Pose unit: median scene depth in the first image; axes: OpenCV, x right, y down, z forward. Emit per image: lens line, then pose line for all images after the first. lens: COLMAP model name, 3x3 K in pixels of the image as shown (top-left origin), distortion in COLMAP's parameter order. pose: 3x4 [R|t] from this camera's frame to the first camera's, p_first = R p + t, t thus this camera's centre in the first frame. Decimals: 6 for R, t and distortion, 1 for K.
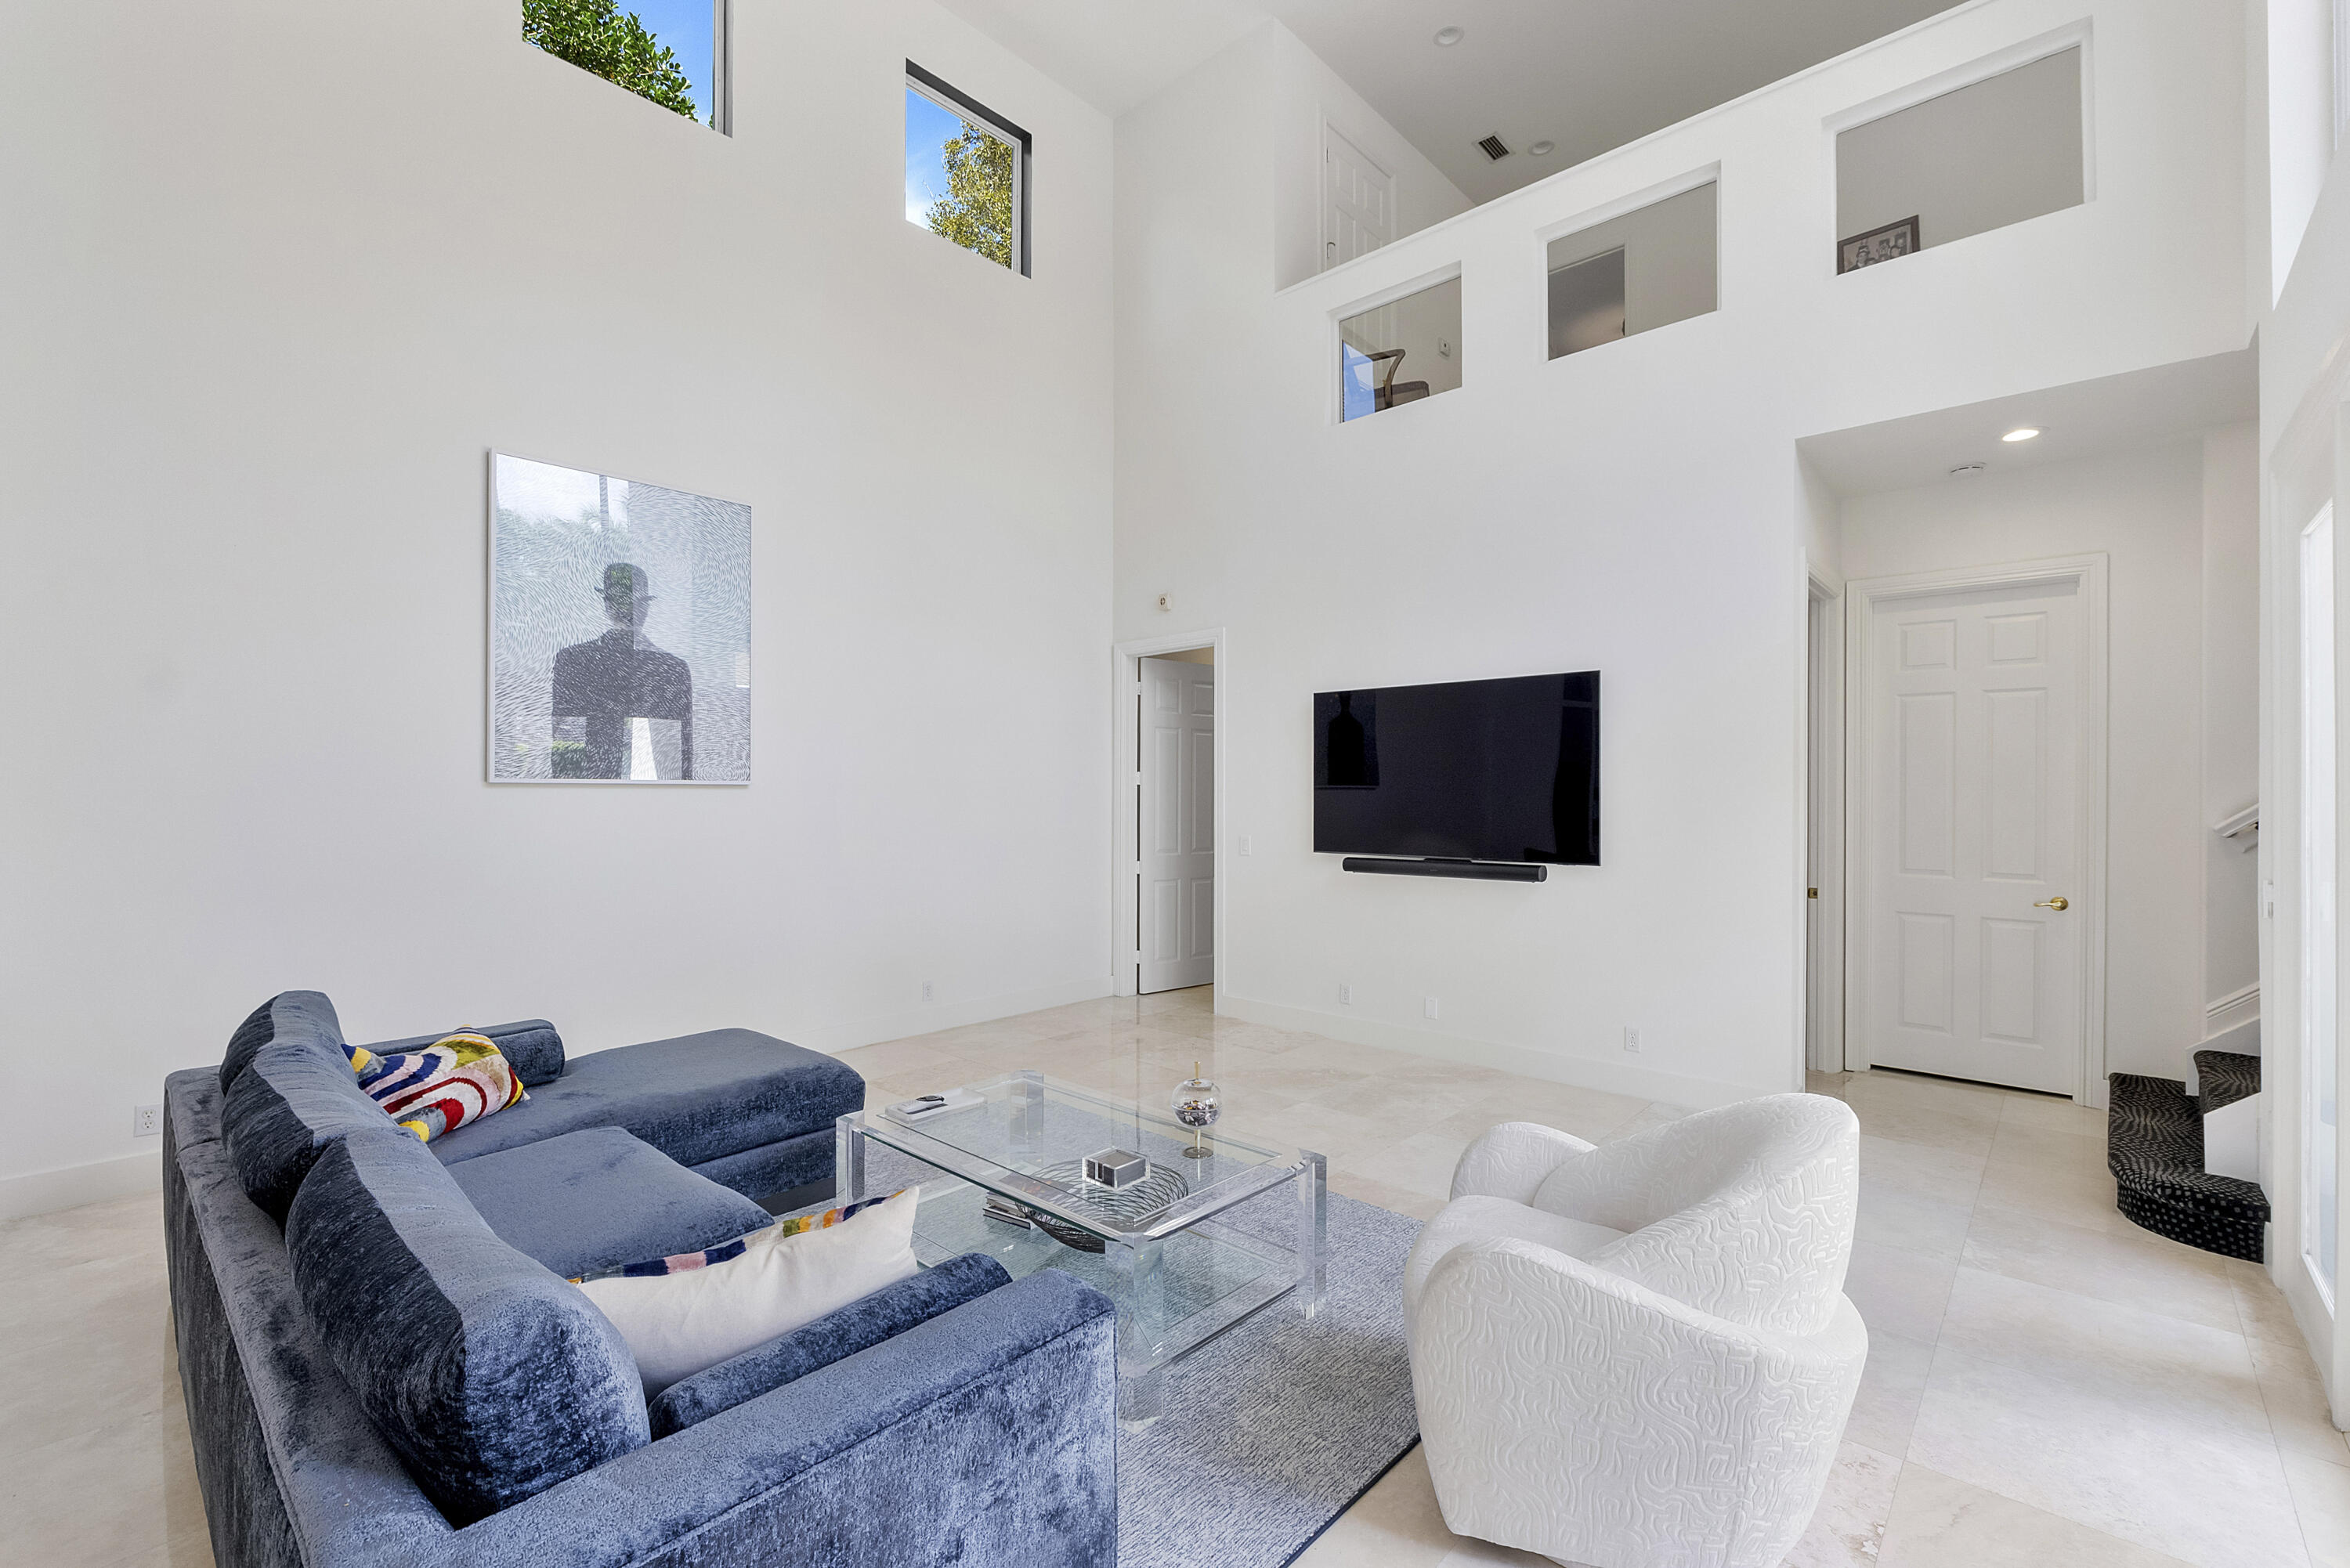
lens RADIAL K [[1002.7, 0, 1174.9], [0, 1002.7, 790.3], [0, 0, 1]] dist [-0.008391, -0.000240]
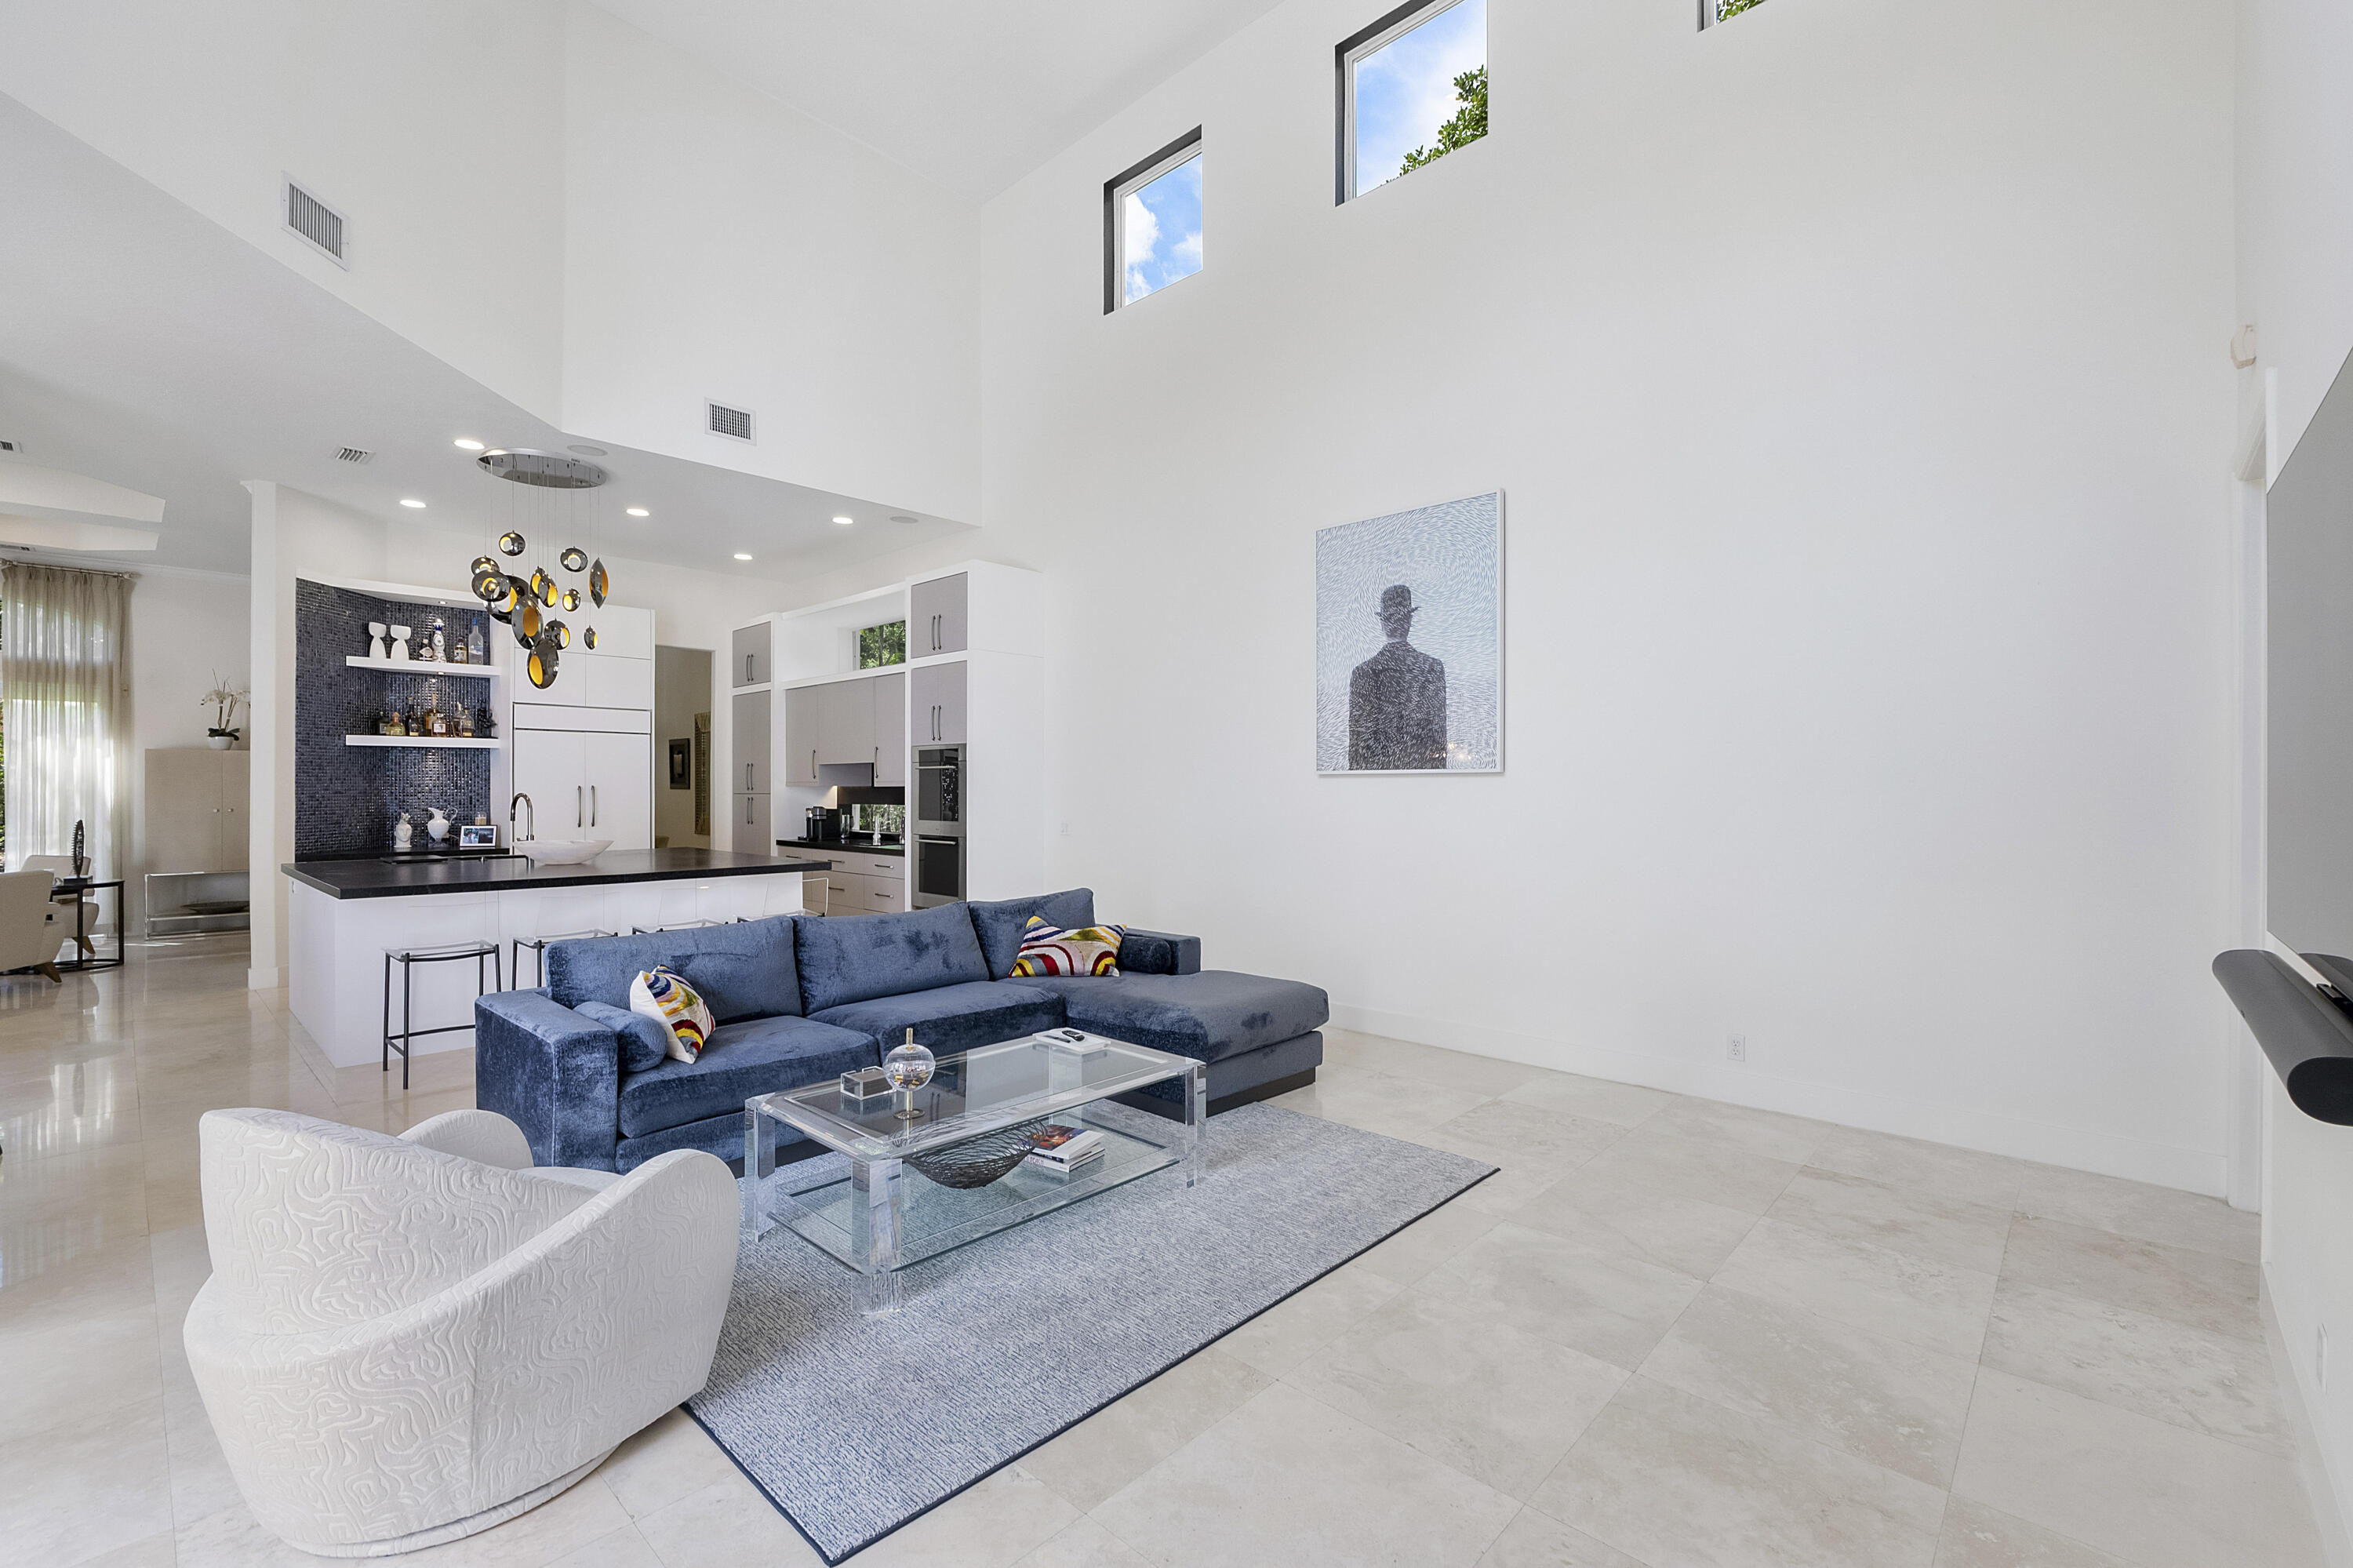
lens RADIAL K [[1004.1, 0, 1176.4], [0, 1004.1, 790.3], [0, 0, 1]] dist [-0.008391, -0.000240]
pose [[-0.007066, 0.001735, -0.999974, 0.600360], [0.002085, 0.999996, 0.001720, 0.009900], [0.999973, -0.002073, -0.007069, 0.720059]]
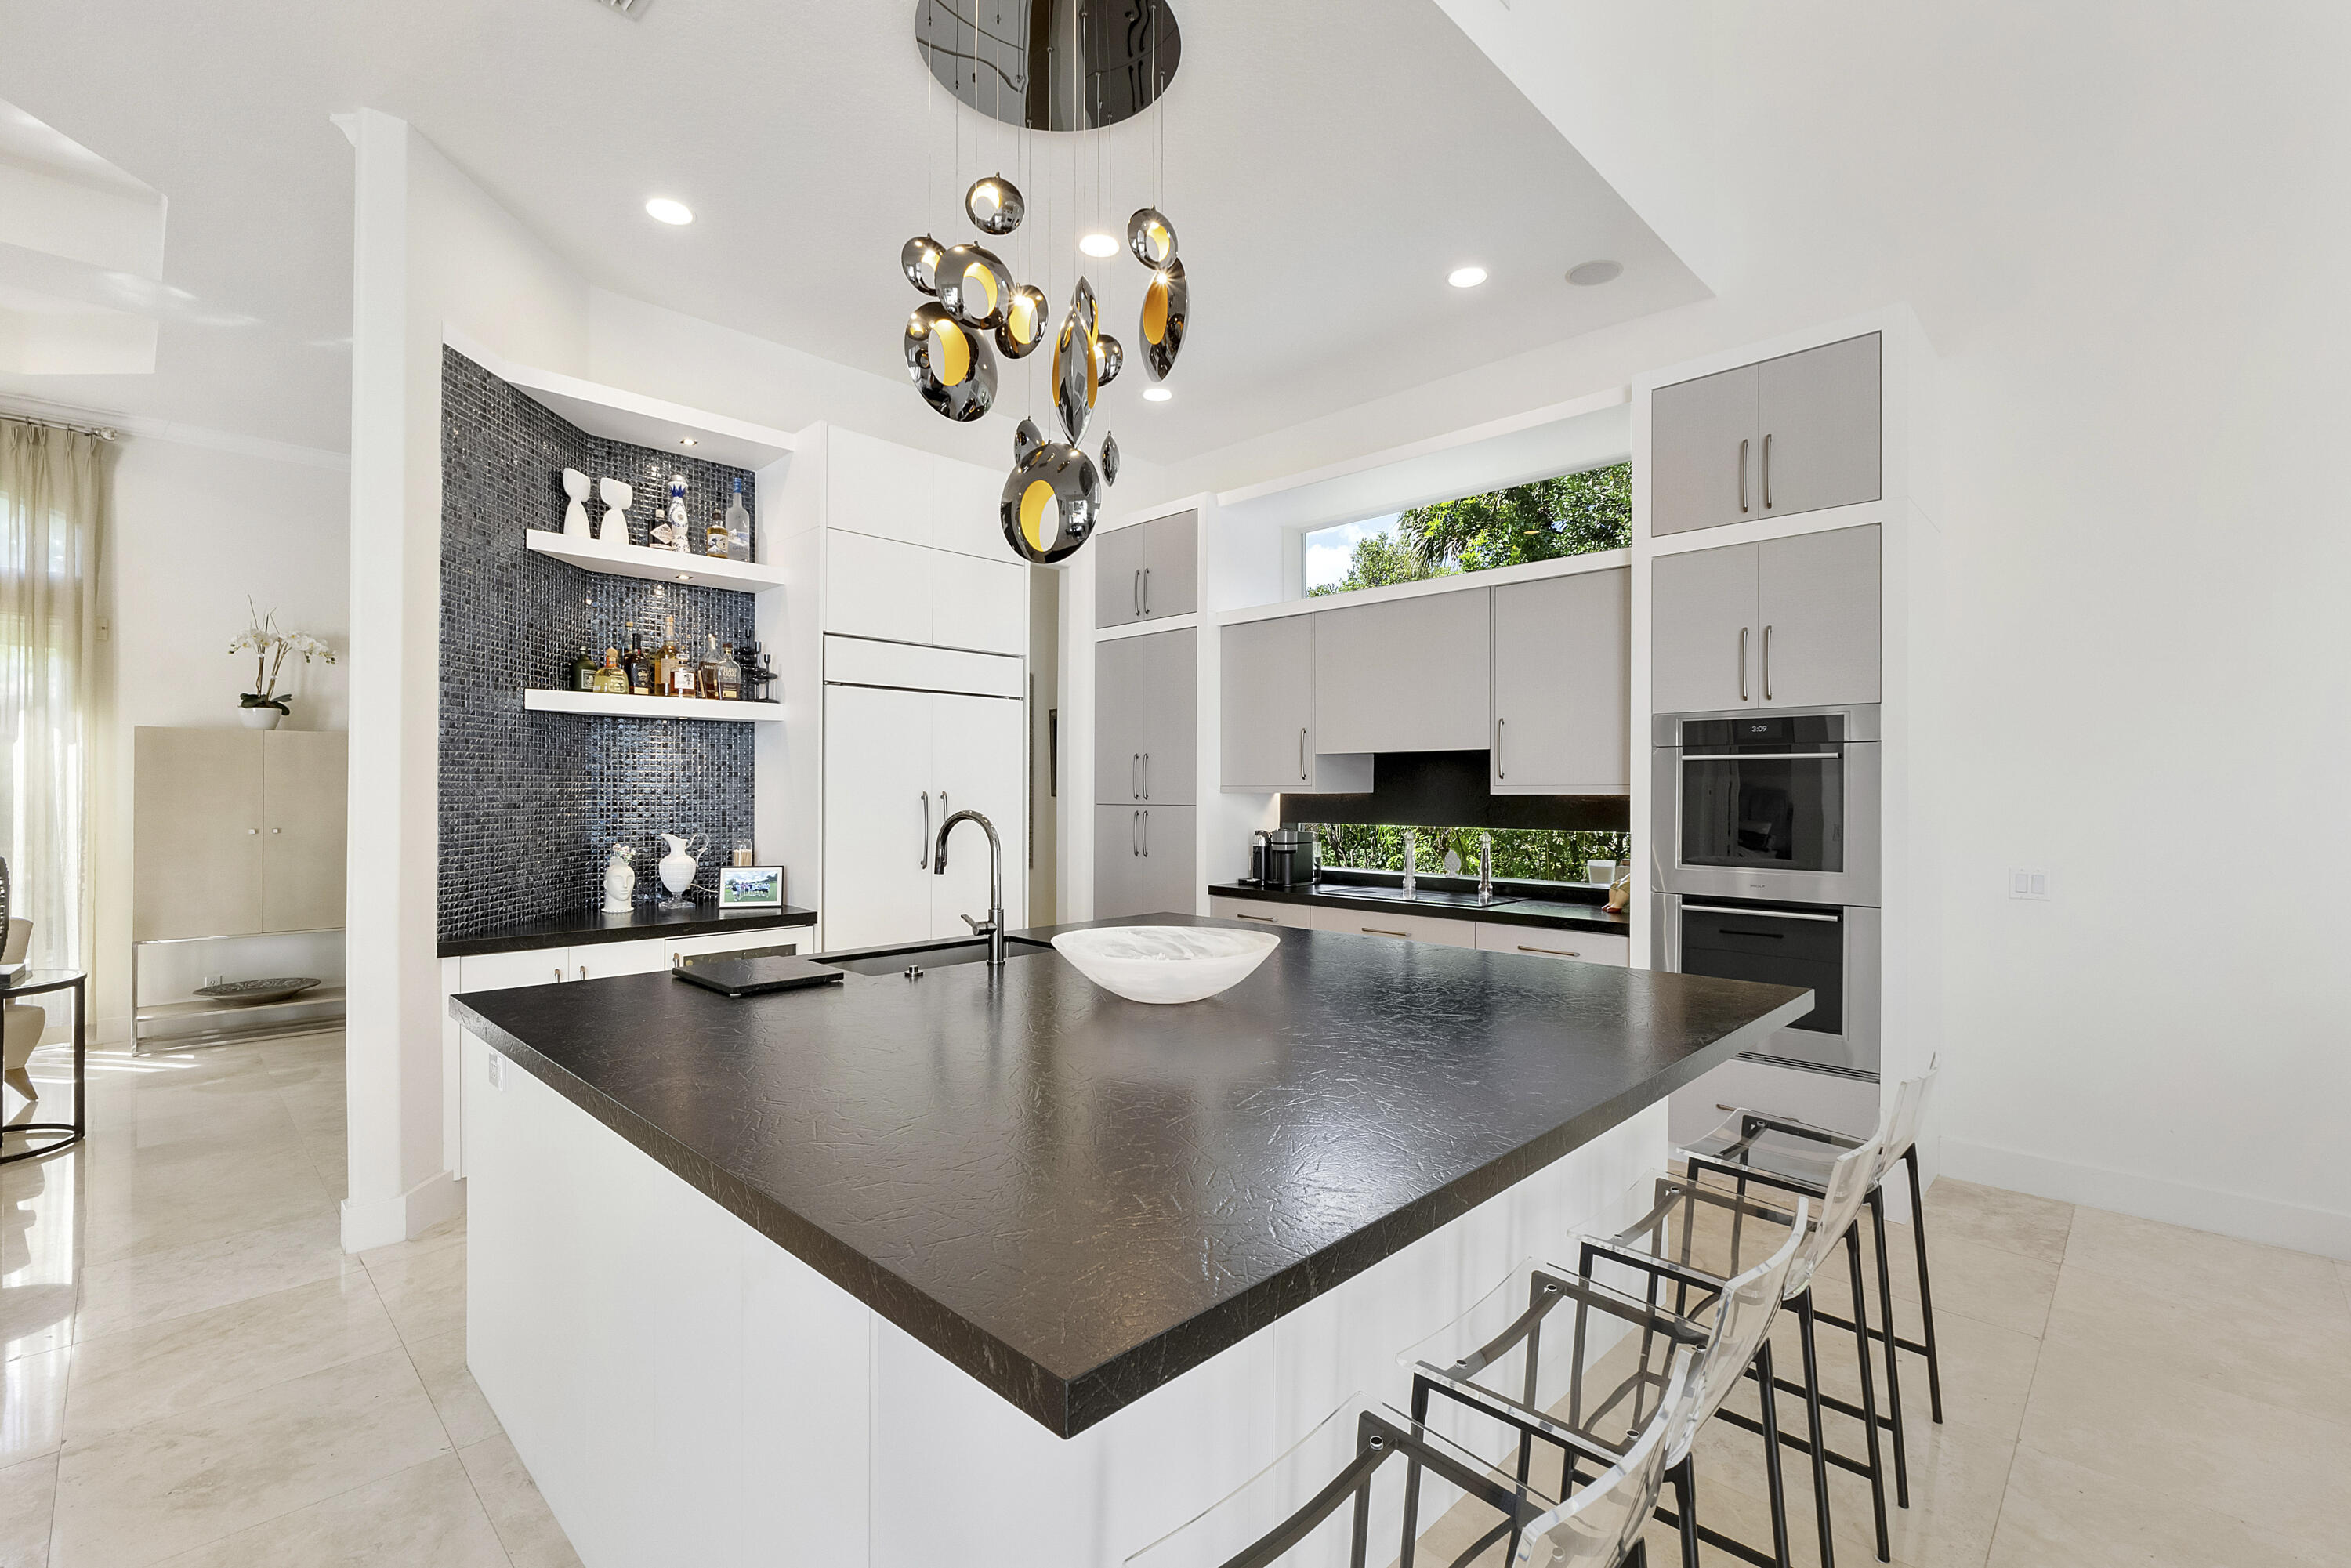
lens RADIAL K [[1041.9, 0, 1175.4], [0, 1041.9, 789.7], [0, 0, 1]] dist [-0.004968, 0.000458]
pose [[-0.035430, -0.001517, -0.999371, -0.158845], [-0.000621, 0.999999, -0.001496, 0.002318], [0.999372, 0.000568, -0.035431, -0.050631]]
